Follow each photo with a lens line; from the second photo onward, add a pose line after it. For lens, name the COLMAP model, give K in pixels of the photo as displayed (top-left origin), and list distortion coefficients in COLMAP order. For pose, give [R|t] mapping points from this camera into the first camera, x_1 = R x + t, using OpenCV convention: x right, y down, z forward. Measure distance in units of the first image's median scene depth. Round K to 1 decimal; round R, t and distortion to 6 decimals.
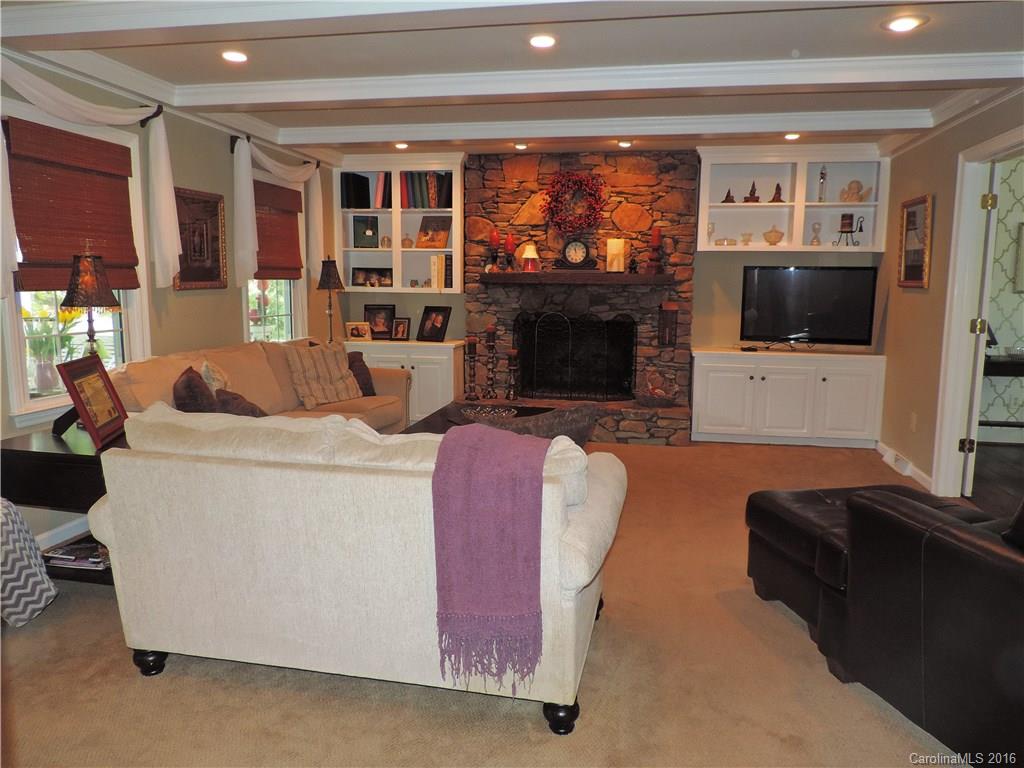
lens RADIAL K [[723.9, 0, 517.3], [0, 723.9, 382.8], [0, 0, 1]] dist [-0.015171, -0.009243]
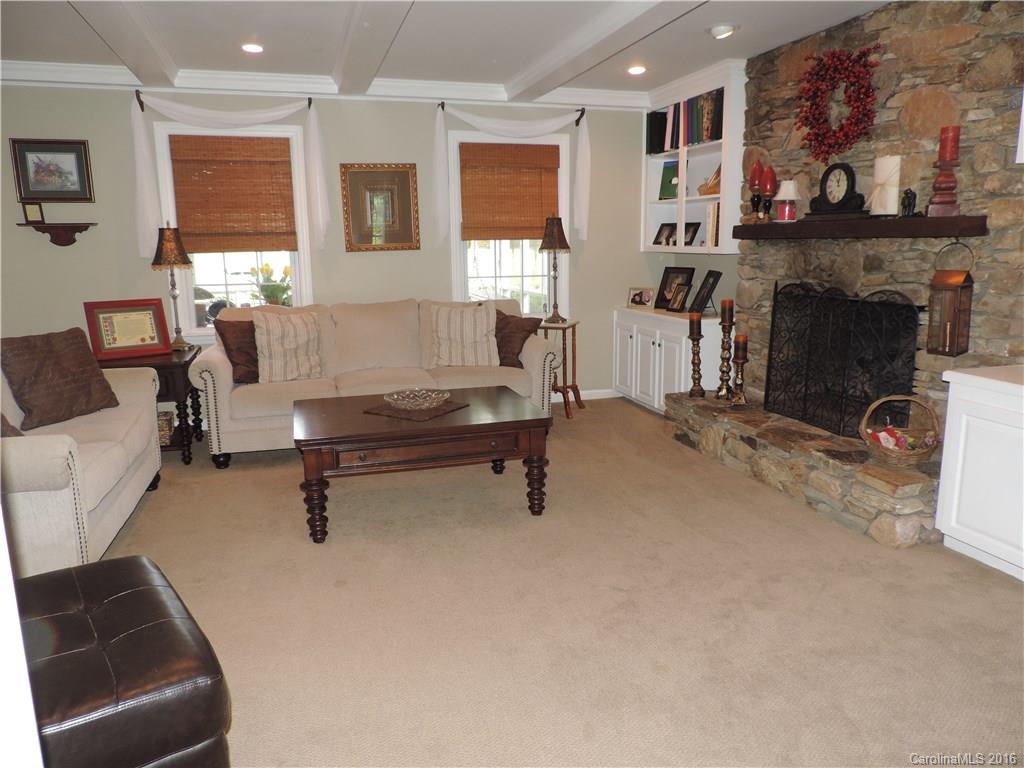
lens RADIAL K [[723.9, 0, 514.3], [0, 723.9, 388.8], [0, 0, 1]] dist [-0.015171, -0.009243]
pose [[0.470534, 0.159938, -0.867766, 0.508226], [-0.104086, 0.986630, 0.125407, -0.059238], [0.876221, 0.031314, 0.480891, 0.475875]]
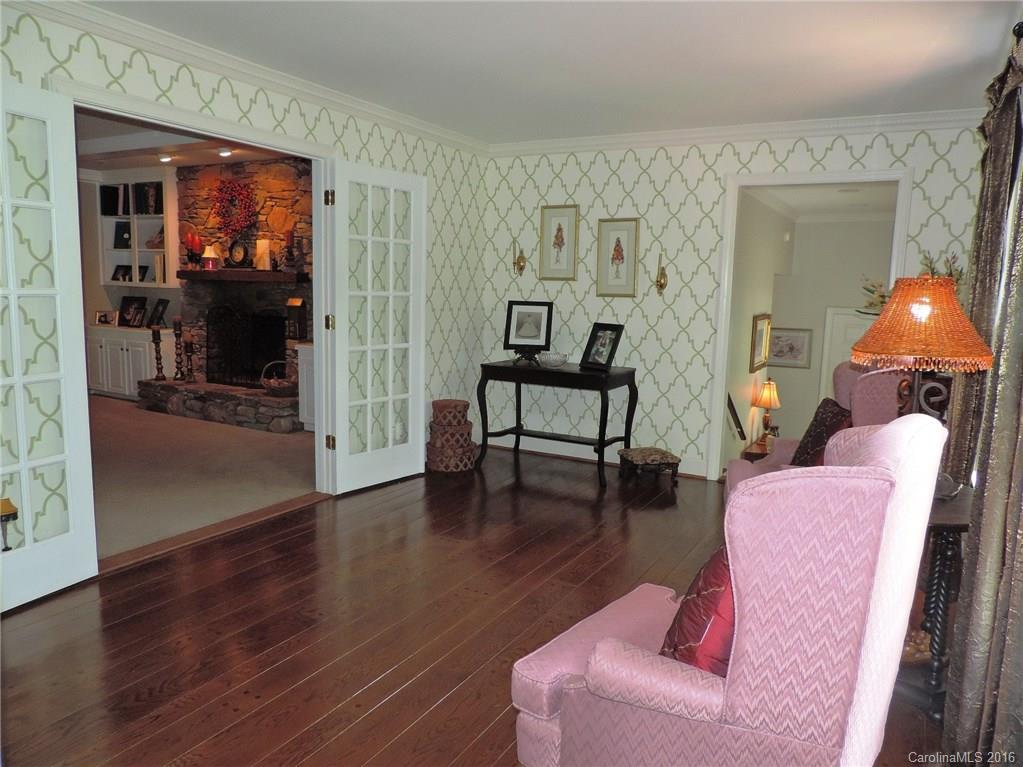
lens RADIAL K [[723.2, 0, 512.7], [0, 723.2, 390.3], [0, 0, 1]] dist [-0.015171, -0.009243]
pose [[0.949205, 0.064816, -0.307910, 0.833045], [-0.065828, 0.997806, 0.007109, -0.005446], [0.307695, 0.013521, 0.951389, 0.084176]]
